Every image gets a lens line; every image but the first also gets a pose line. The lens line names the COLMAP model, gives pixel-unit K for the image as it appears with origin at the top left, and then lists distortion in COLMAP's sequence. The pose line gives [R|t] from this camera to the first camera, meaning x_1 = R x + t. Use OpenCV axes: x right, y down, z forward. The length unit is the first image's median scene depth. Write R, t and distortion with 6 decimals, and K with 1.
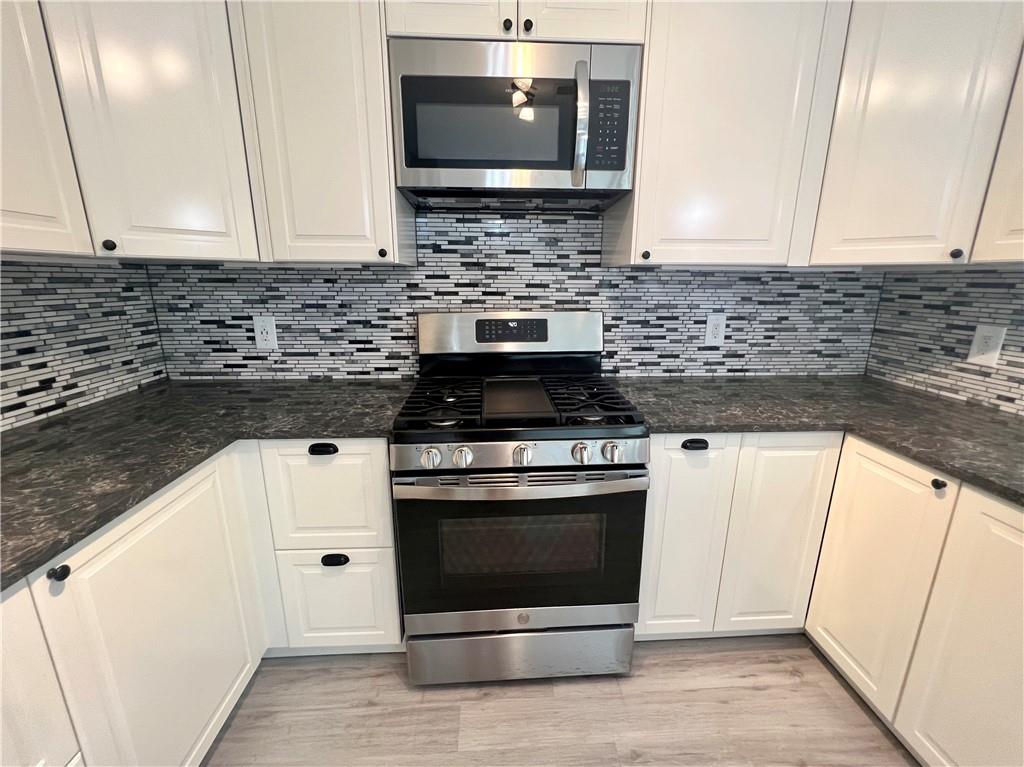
lens RADIAL K [[414.7, 0, 504.6], [0, 414.7, 380.3], [0, 0, 1]] dist [-0.004438, 0.000824]
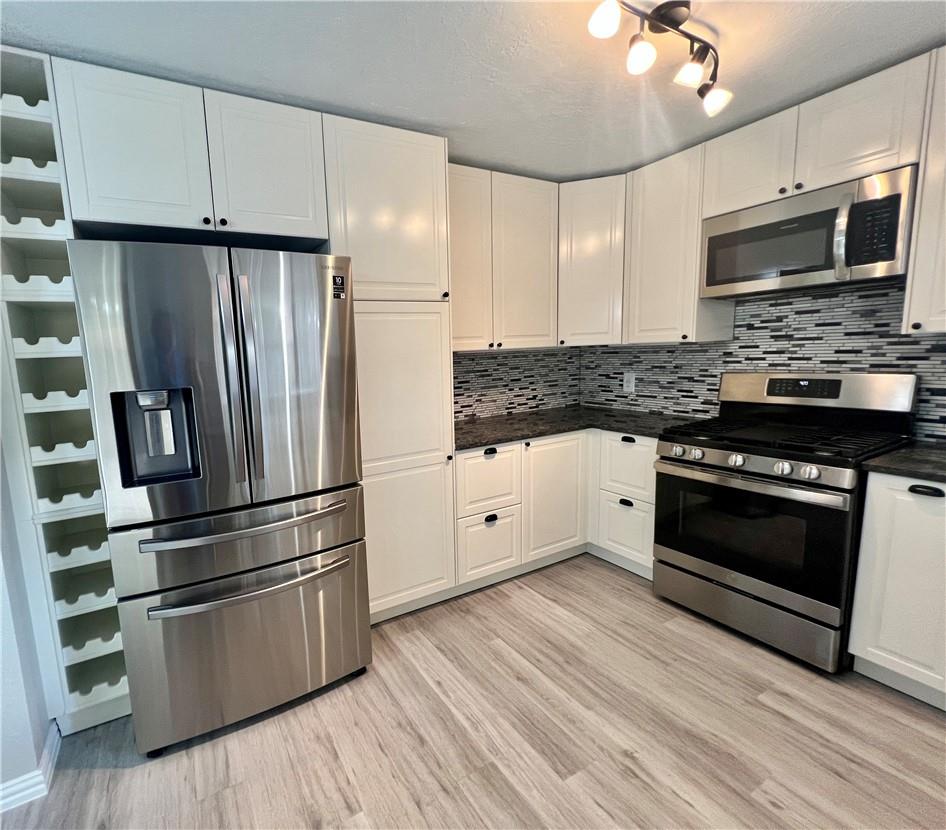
lens RADIAL K [[447.2, 0, 388.0], [0, 447.2, 416.4], [0, 0, 1]] dist [-0.004455, -0.000012]
pose [[0.399484, 0.108905, -0.910249, 0.765670], [-0.174250, 0.983838, 0.041236, 0.128954], [0.900028, 0.142138, 0.412004, -0.679376]]
